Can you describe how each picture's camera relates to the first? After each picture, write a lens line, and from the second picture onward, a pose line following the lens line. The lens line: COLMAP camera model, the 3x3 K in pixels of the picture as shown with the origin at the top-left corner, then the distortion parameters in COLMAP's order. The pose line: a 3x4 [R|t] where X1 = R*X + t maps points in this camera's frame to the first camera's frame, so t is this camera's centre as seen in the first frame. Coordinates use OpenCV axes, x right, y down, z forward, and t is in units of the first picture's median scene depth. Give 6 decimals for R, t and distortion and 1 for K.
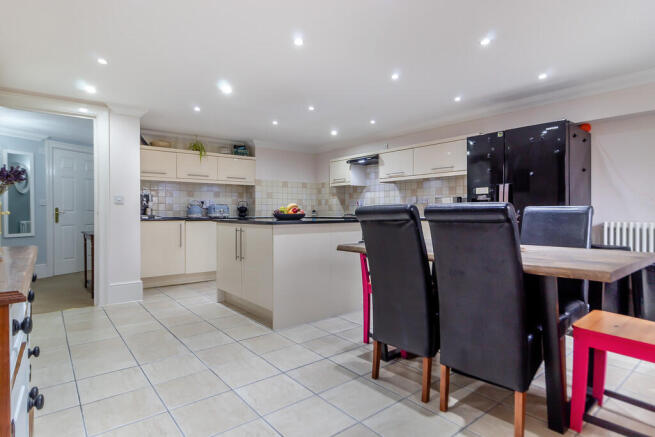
lens RADIAL K [[350.7, 0, 329.2], [0, 350.7, 216.5], [0, 0, 1]] dist [-0.004096, -0.000299]
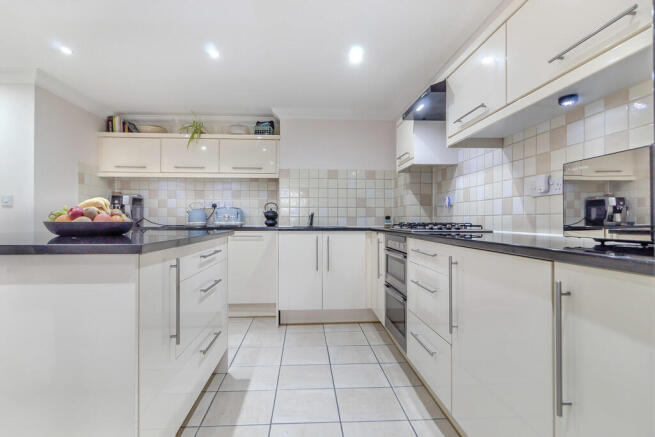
lens RADIAL K [[350.7, 0, 322.2], [0, 350.7, 216.8], [0, 0, 1]] dist [-0.004096, -0.000299]
pose [[0.813019, -0.001731, -0.582234, 0.256484], [-0.011073, 0.999769, -0.018434, -0.005853], [0.582131, 0.021434, 0.812812, 0.564337]]
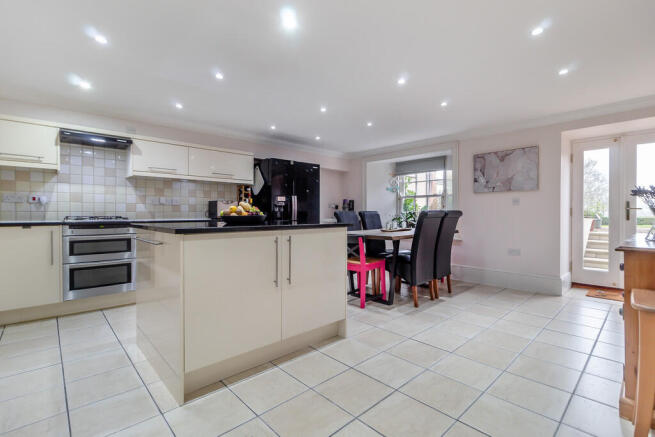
lens RADIAL K [[301.7, 0, 323.6], [0, 301.7, 217.3], [0, 0, 1]] dist [0.003786, -0.000126]
pose [[-0.055885, -0.007712, 0.998407, -0.529907], [0.013614, 0.999871, 0.008485, -0.004885], [-0.998344, 0.014067, -0.055773, 0.602133]]
